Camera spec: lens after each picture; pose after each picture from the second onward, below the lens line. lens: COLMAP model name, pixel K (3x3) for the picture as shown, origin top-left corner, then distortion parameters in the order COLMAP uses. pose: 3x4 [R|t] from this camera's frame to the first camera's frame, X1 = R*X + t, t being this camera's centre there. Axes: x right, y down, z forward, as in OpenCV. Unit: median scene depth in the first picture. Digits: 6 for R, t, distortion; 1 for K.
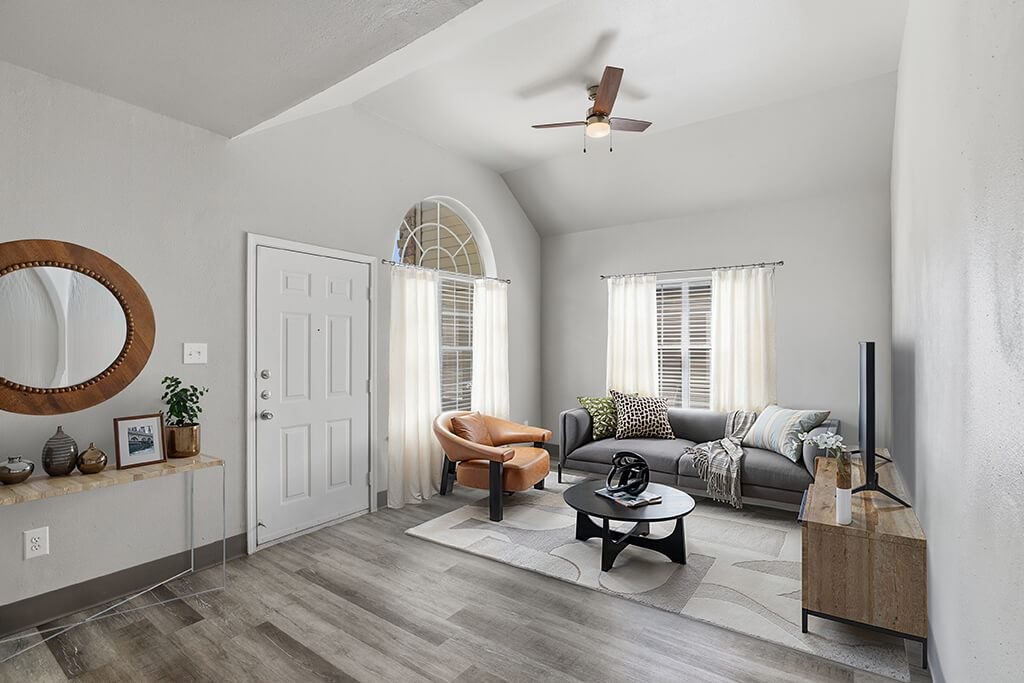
lens RADIAL K [[479.3, 0, 514.6], [0, 479.3, 341.6], [0, 0, 1]] dist [-0.016686, -0.000655]
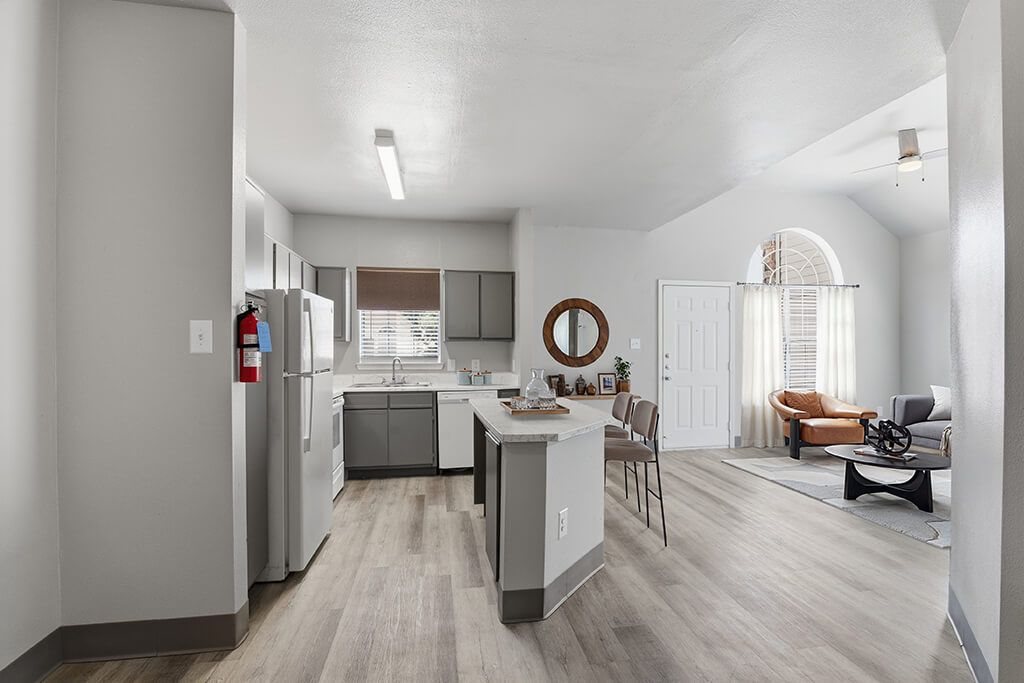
lens RADIAL K [[479.3, 0, 512.7], [0, 479.3, 339.9], [0, 0, 1]] dist [-0.016686, -0.000655]
pose [[0.714720, 0.006889, -0.699377, 0.314112], [0.005619, 0.999863, 0.015591, -0.022204], [0.699388, -0.015073, 0.714583, -0.677516]]
